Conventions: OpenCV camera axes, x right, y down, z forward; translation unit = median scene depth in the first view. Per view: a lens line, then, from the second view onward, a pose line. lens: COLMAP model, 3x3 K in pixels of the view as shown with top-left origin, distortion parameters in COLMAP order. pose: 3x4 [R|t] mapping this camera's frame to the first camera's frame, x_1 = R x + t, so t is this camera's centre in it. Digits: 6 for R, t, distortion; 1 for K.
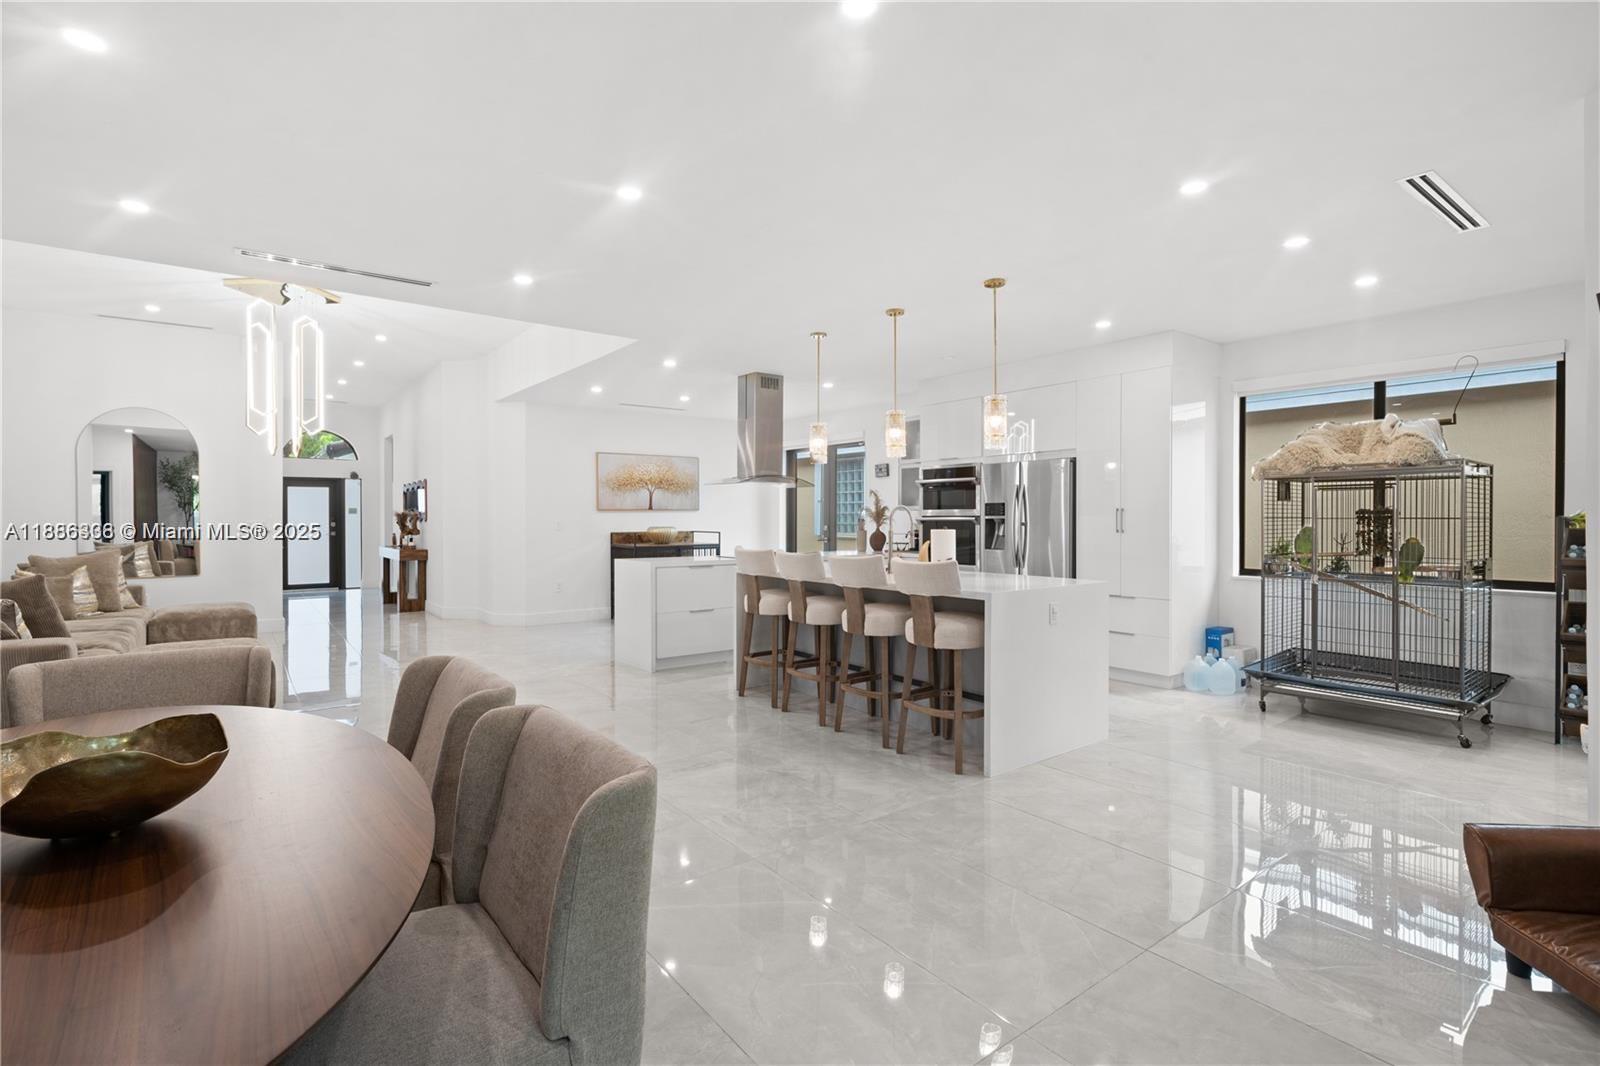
lens RADIAL K [[759.0, 0, 804.1], [0, 759.0, 525.7], [0, 0, 1]] dist [0.004437, 0.000329]
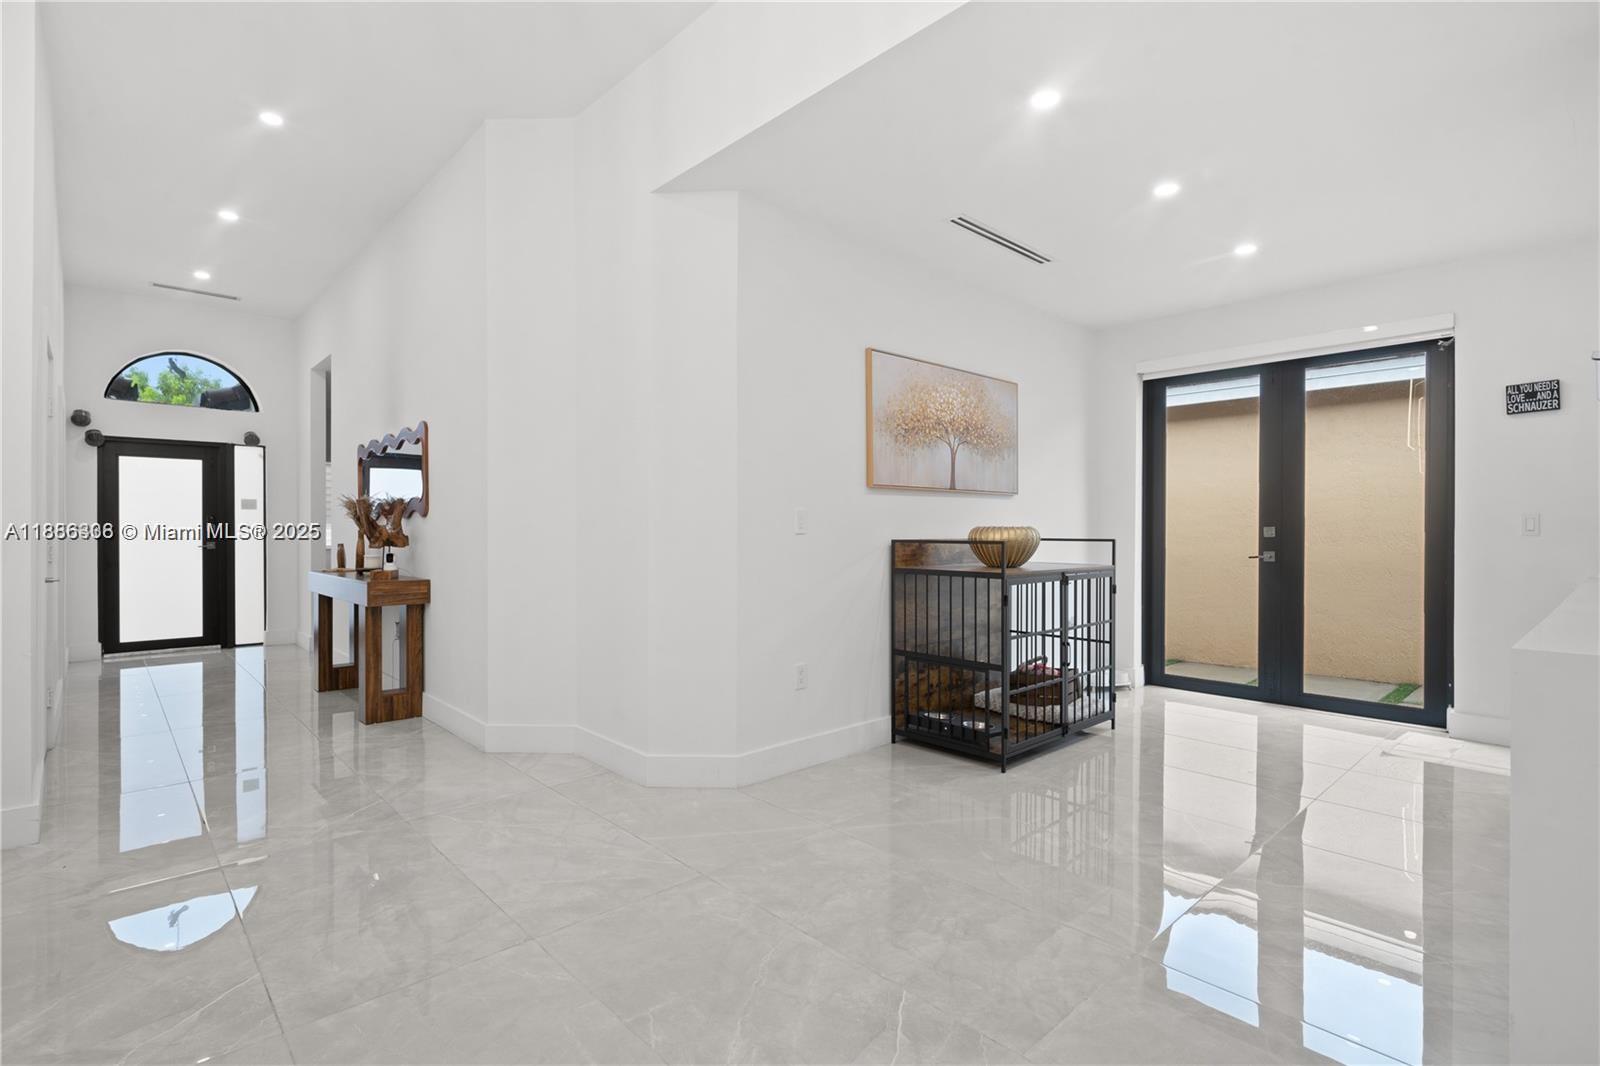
lens RADIAL K [[759.0, 0, 795.1], [0, 759.0, 538.0], [0, 0, 1]] dist [0.004437, 0.000329]
pose [[0.995927, 0.000130, 0.090158, -0.316841], [0.000200, 0.999993, -0.003656, 0.008536], [-0.090158, 0.003659, 0.995921, 0.527722]]
